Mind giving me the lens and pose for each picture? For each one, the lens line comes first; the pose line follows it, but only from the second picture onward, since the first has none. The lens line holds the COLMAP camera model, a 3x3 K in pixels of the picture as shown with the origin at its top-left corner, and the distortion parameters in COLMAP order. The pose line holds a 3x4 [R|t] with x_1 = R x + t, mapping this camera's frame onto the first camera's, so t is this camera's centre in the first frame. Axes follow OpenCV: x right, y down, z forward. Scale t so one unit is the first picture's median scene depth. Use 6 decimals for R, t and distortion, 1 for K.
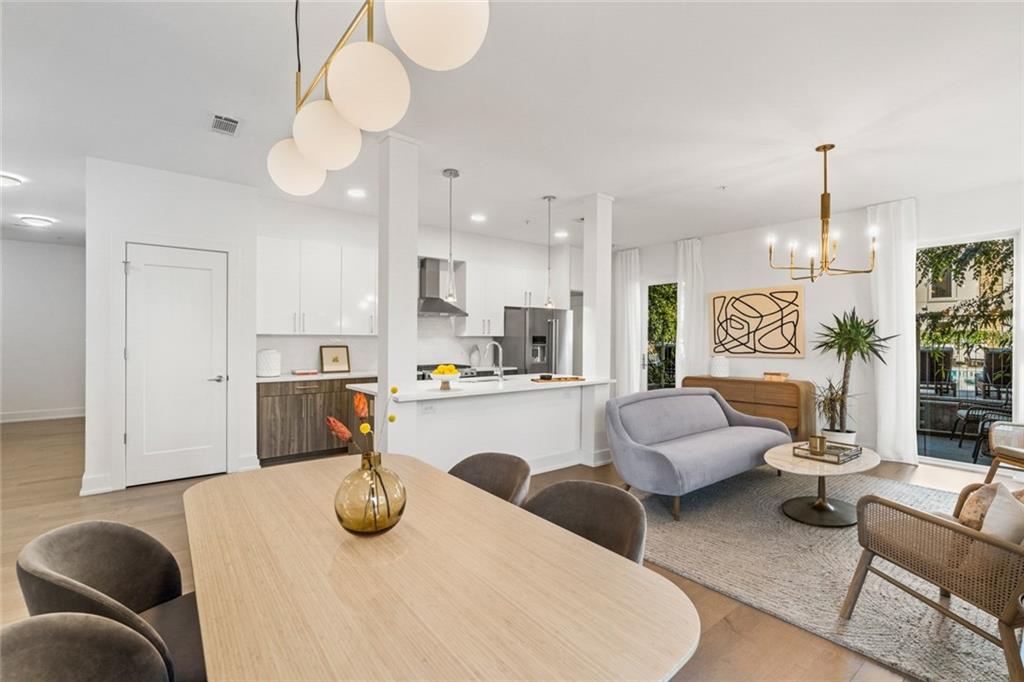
lens RADIAL K [[466.2, 0, 512.4], [0, 466.2, 341.7], [0, 0, 1]] dist [-0.006387, 0.003321]
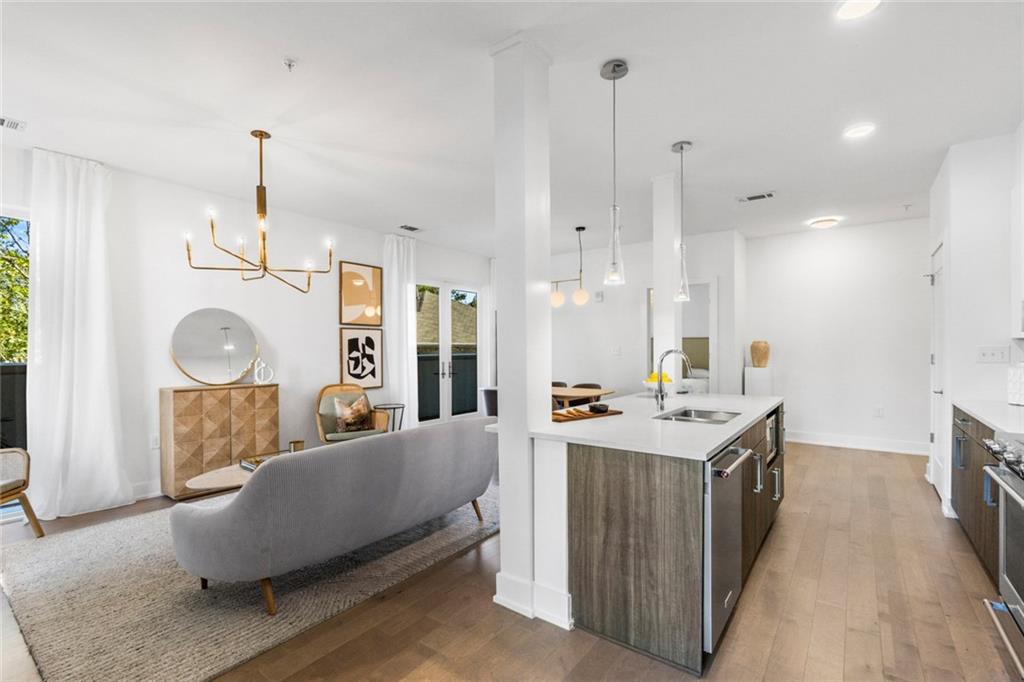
lens RADIAL K [[466.2, 0, 506.8], [0, 466.2, 351.4], [0, 0, 1]] dist [-0.006387, 0.003321]
pose [[-0.970043, 0.005064, -0.242882, 0.292864], [0.001782, 0.999904, 0.013729, -0.006756], [0.242929, 0.012885, -0.969959, 1.361608]]
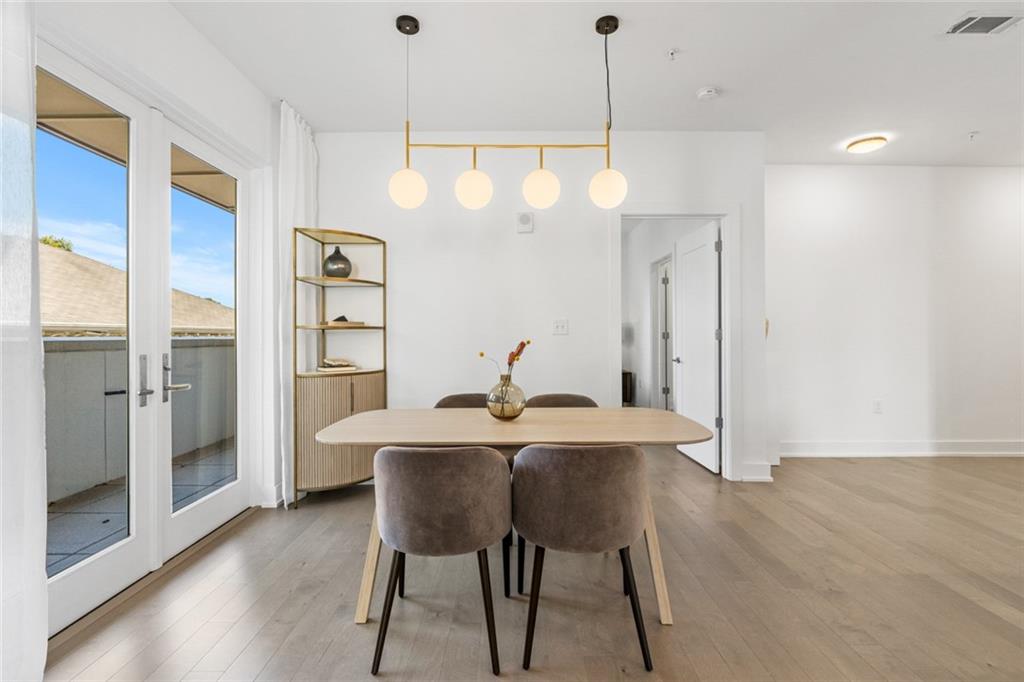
lens RADIAL K [[466.2, 0, 515.6], [0, 466.2, 337.2], [0, 0, 1]] dist [-0.006387, 0.003321]
pose [[-0.618279, 0.000677, -0.785959, 0.268489], [-0.003736, 0.999986, 0.003801, 0.023353], [0.785950, 0.005286, -0.618267, 0.536398]]
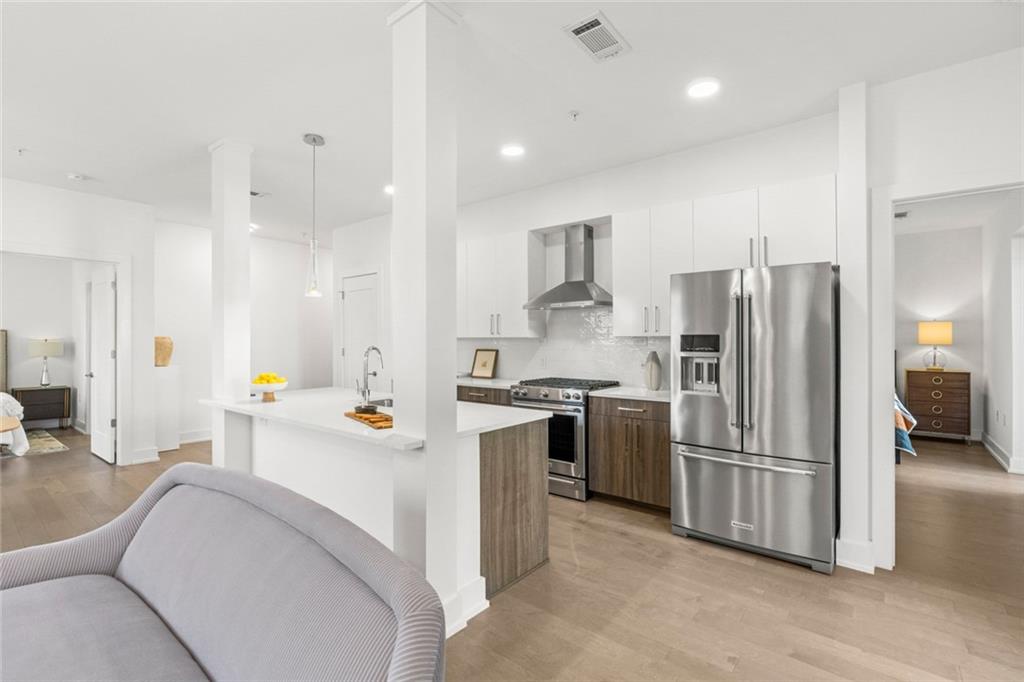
lens RADIAL K [[466.2, 0, 512.9], [0, 466.2, 338.4], [0, 0, 1]] dist [-0.006387, 0.003321]
pose [[0.208631, -0.007021, -0.977969, 0.575072], [-0.002552, 0.999967, -0.007723, -0.006232], [0.977991, 0.004107, 0.208606, 0.917081]]
